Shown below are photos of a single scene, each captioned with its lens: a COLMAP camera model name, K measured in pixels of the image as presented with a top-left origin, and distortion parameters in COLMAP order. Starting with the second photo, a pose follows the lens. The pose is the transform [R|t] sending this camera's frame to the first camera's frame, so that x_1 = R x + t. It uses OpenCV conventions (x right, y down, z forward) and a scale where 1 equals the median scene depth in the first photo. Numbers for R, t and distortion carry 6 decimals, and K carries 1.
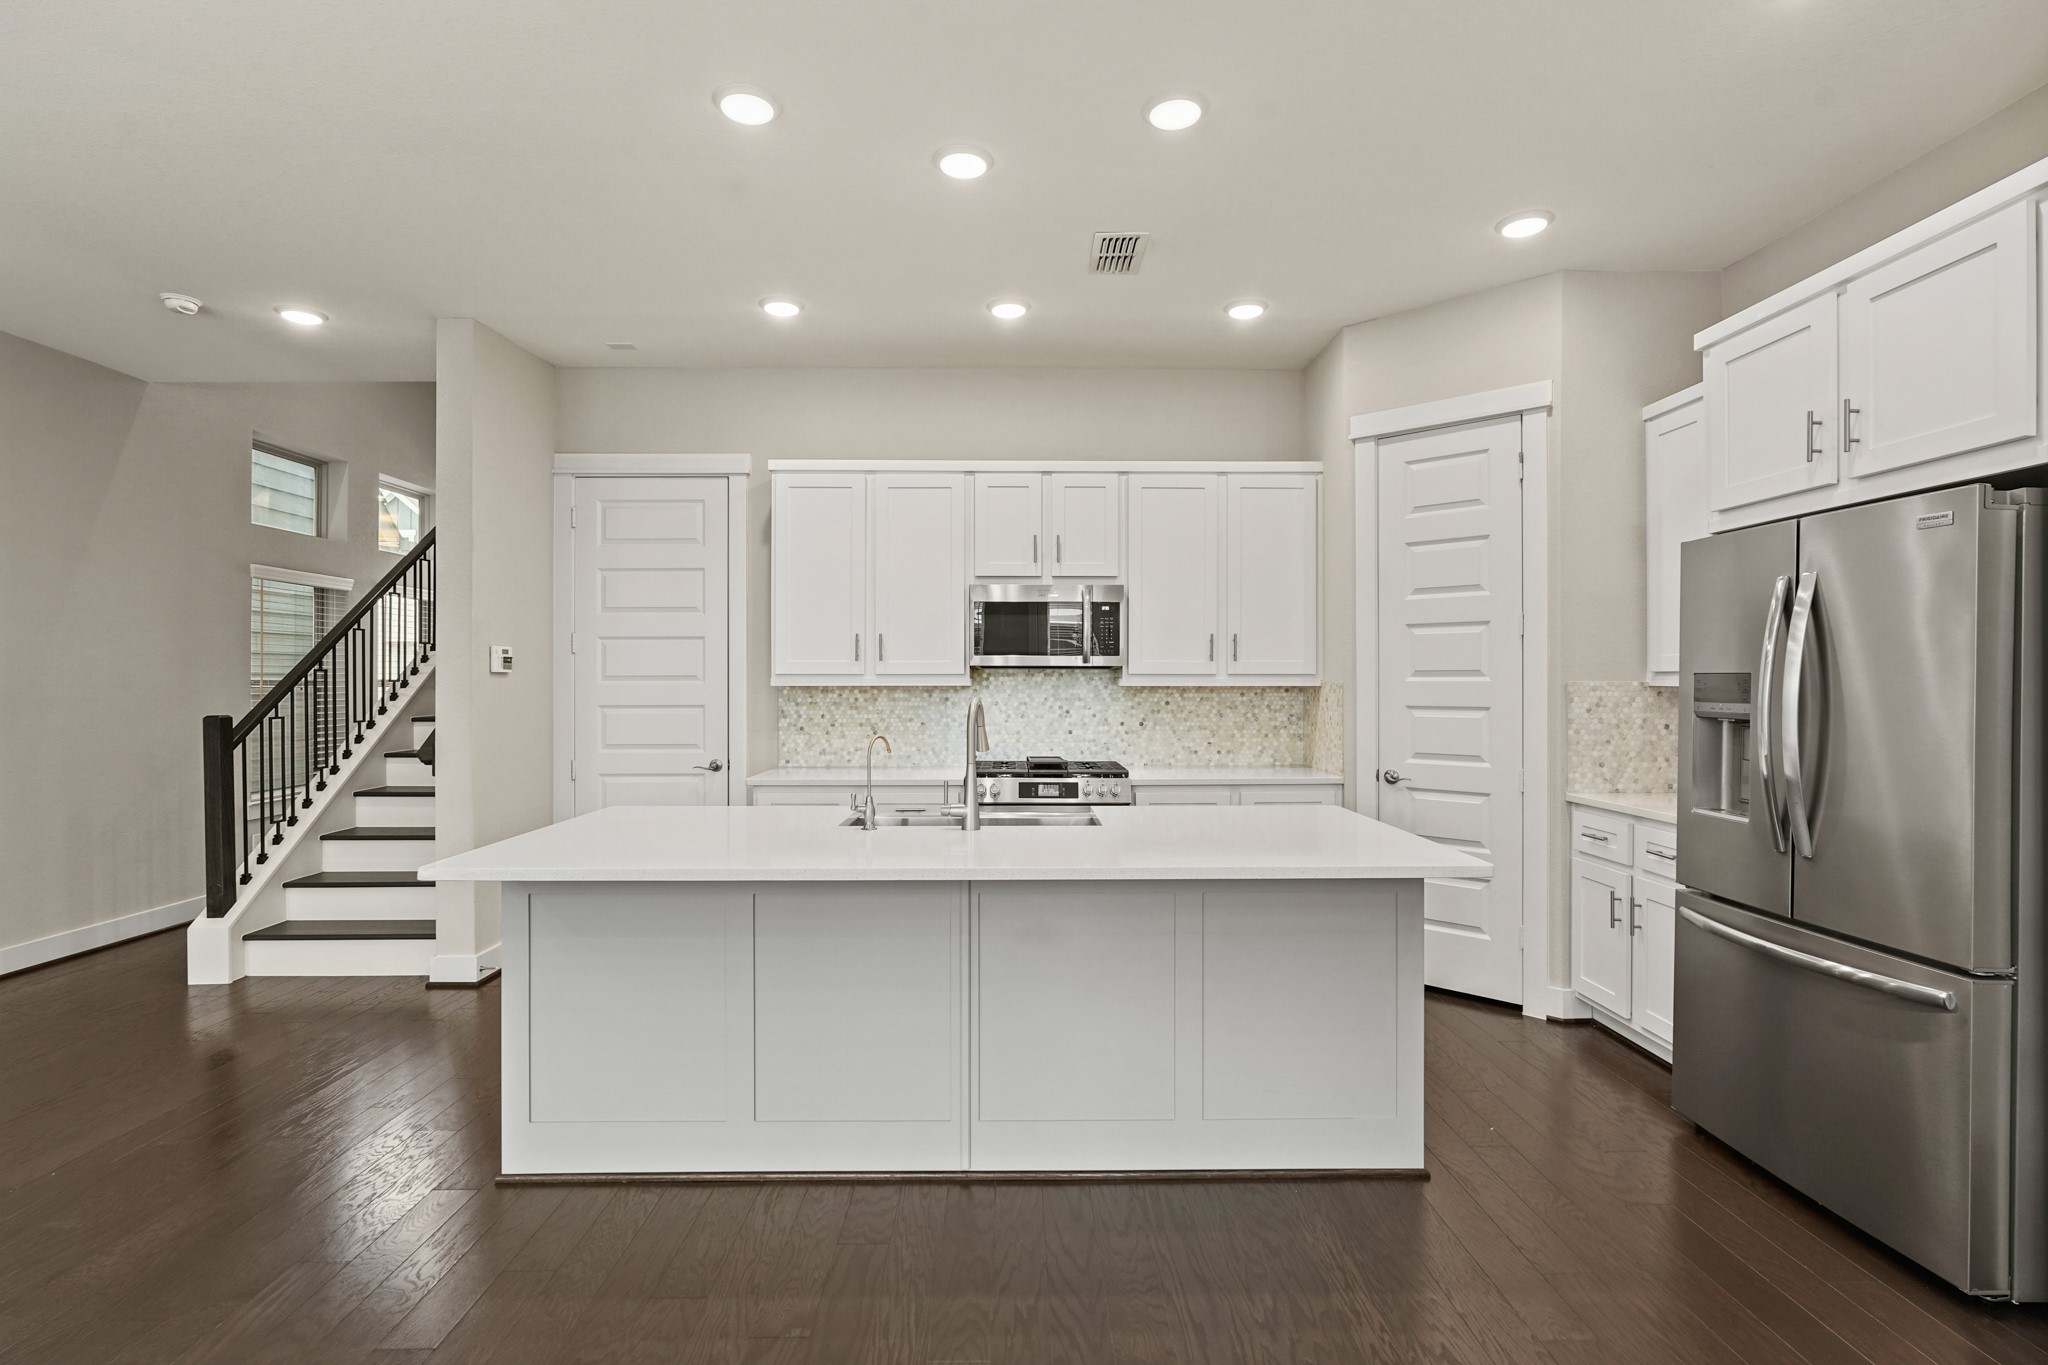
lens RADIAL K [[969.5, 0, 1028.4], [0, 969.5, 677.7], [0, 0, 1]] dist [-0.004534, 0.000927]
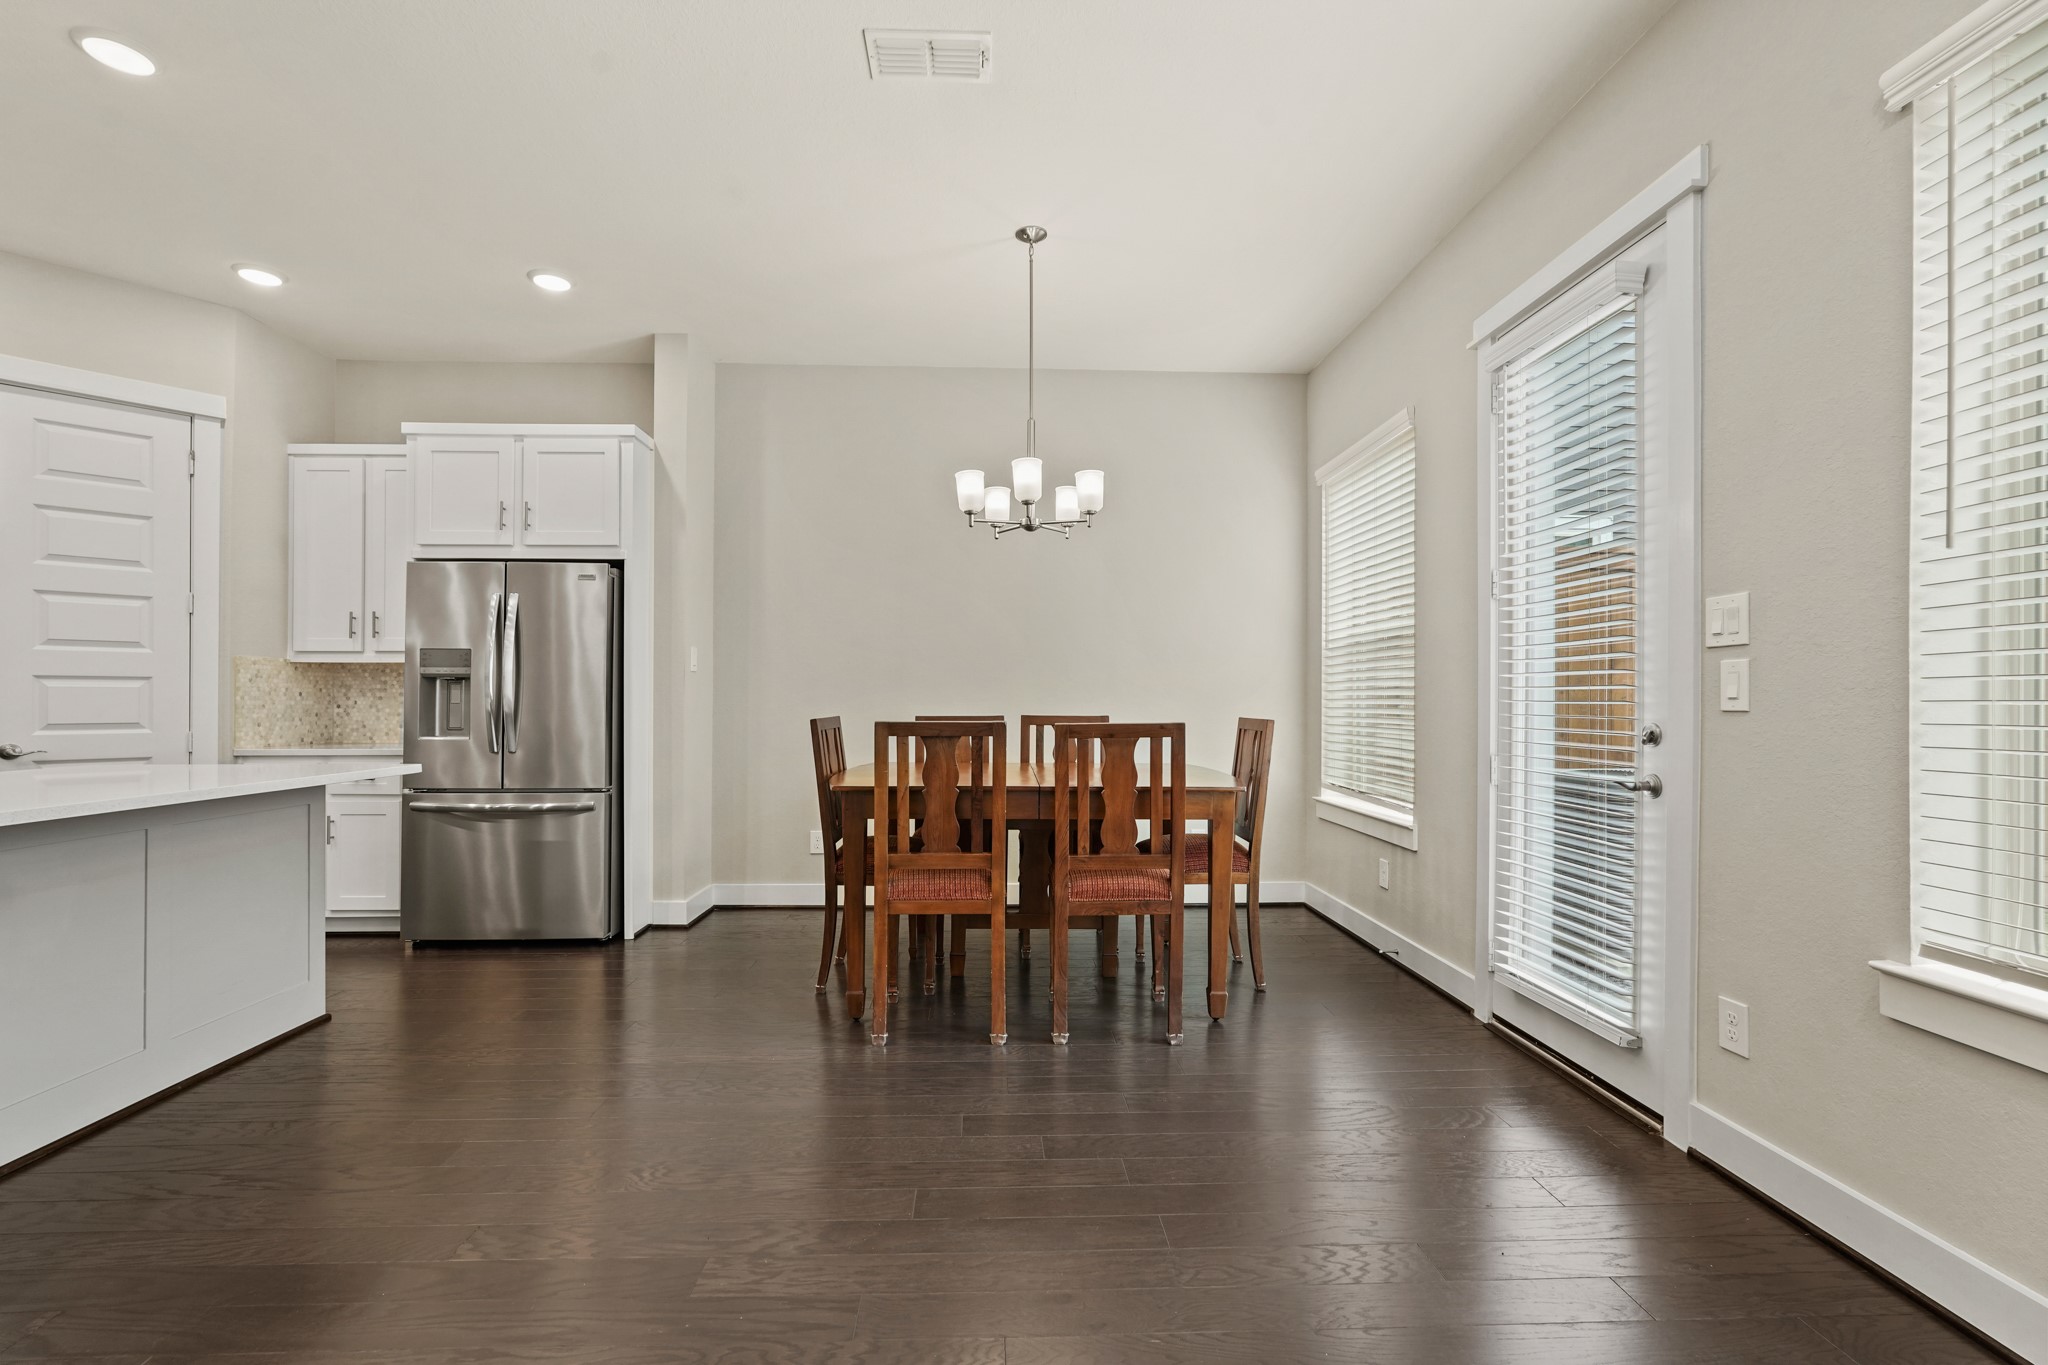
lens RADIAL K [[903.2, 0, 1011.8], [0, 903.2, 692.1], [0, 0, 1]] dist [-0.012311, 0.008099]
pose [[-0.017100, 0.008773, 0.999815, -0.489131], [-0.004532, 0.999951, -0.008851, 0.047193], [-0.999844, -0.004682, -0.017059, 0.057713]]
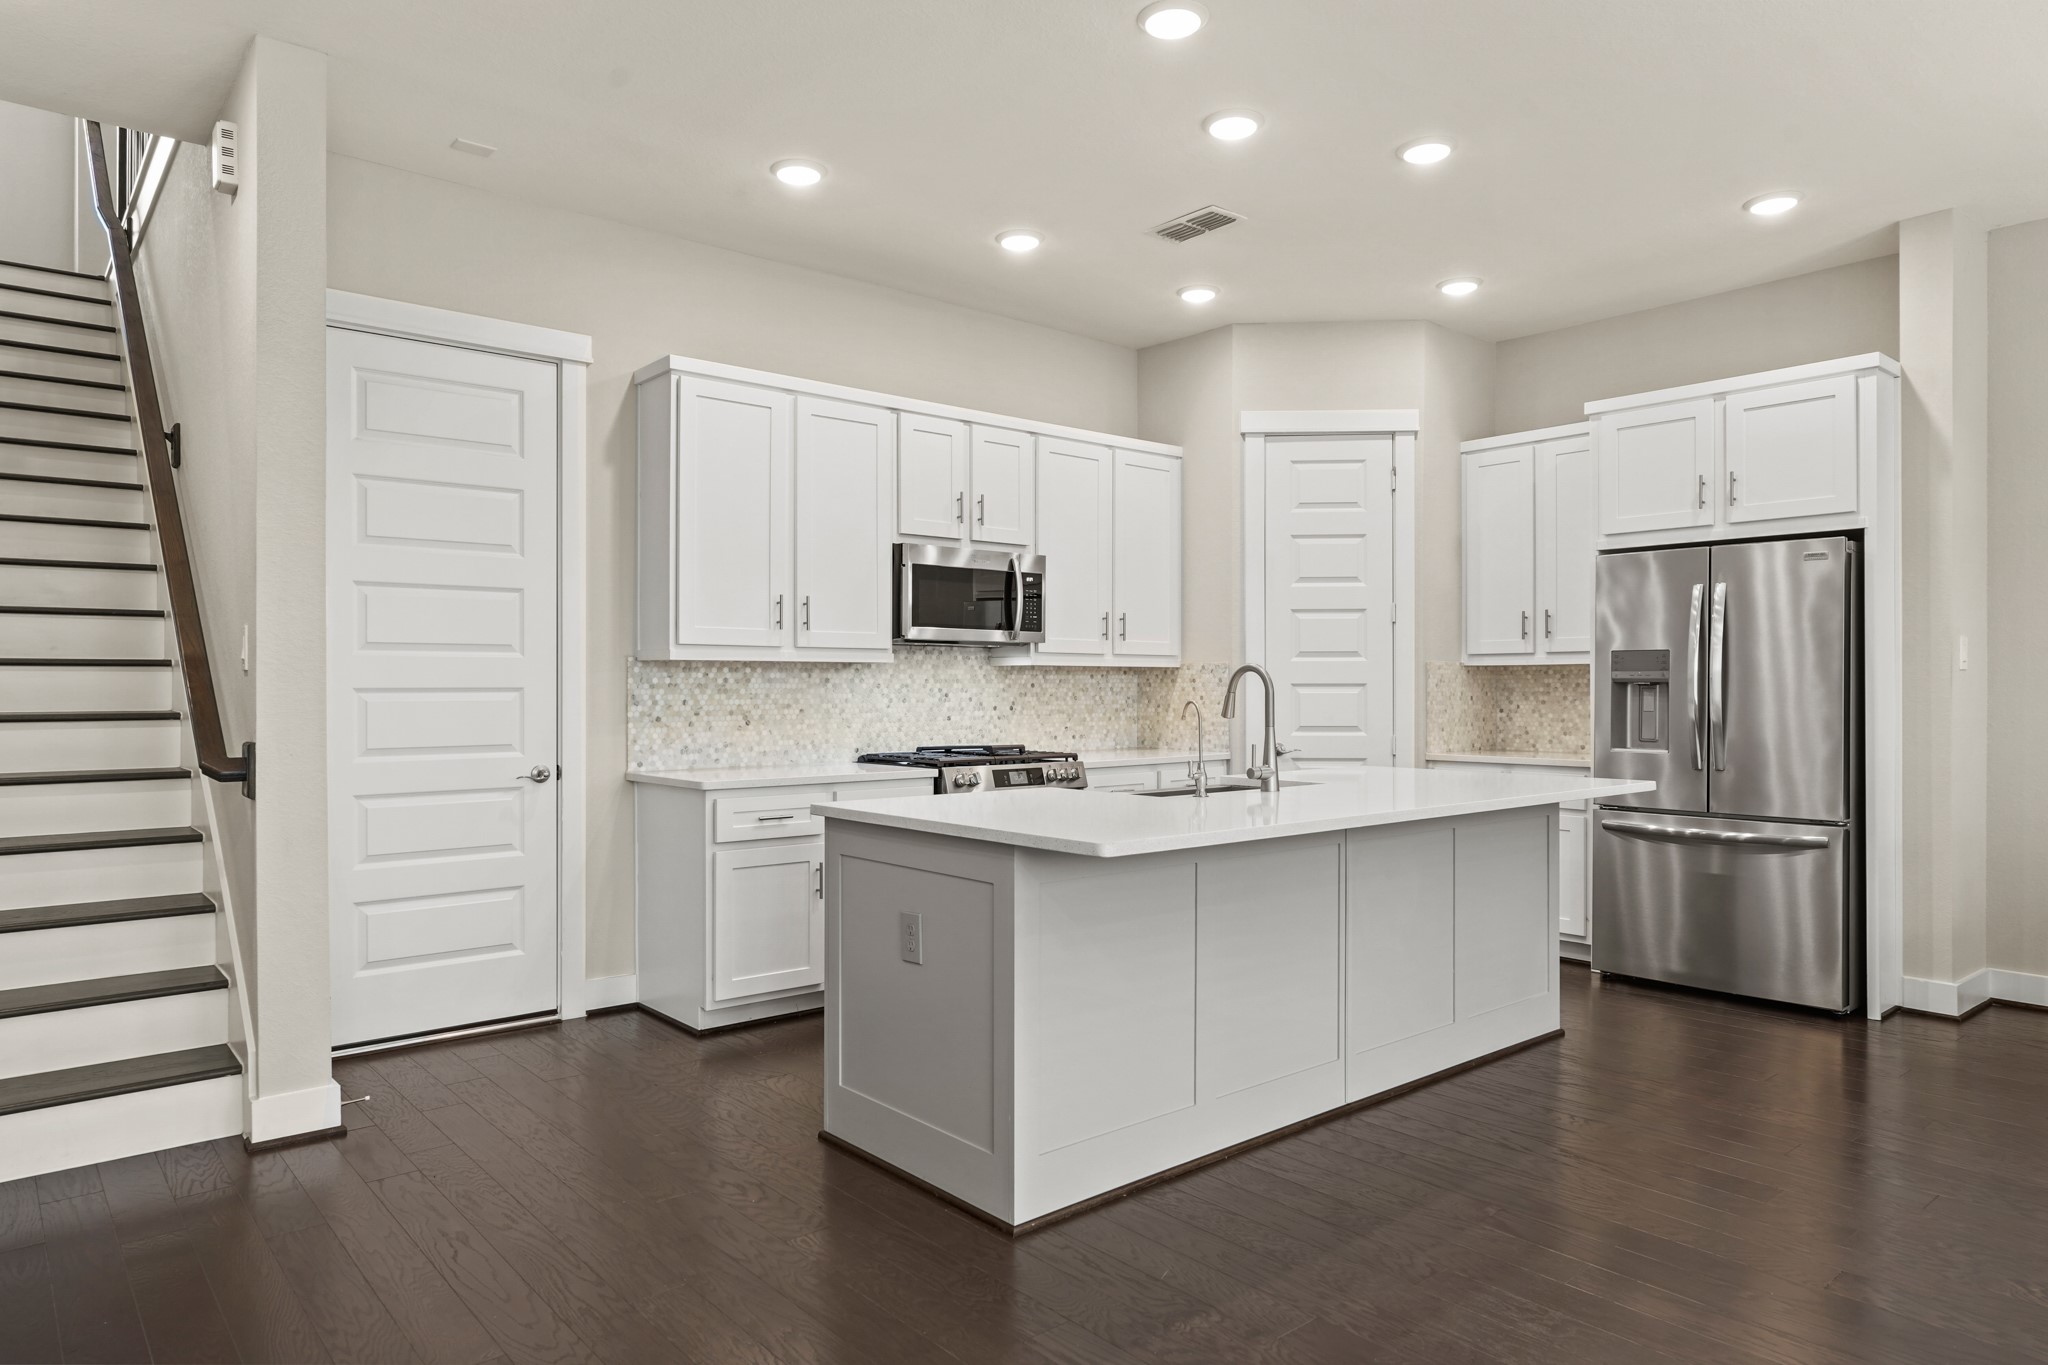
lens RADIAL K [[1244.0, 0, 1019.9], [0, 1244.0, 685.0], [0, 0, 1]] dist [0.000357, -0.005926]
pose [[0.775564, 0.000644, 0.631268, -0.713027], [-0.001701, 0.999998, 0.001070, 0.028482], [-0.631266, -0.001904, 0.775564, 0.099727]]
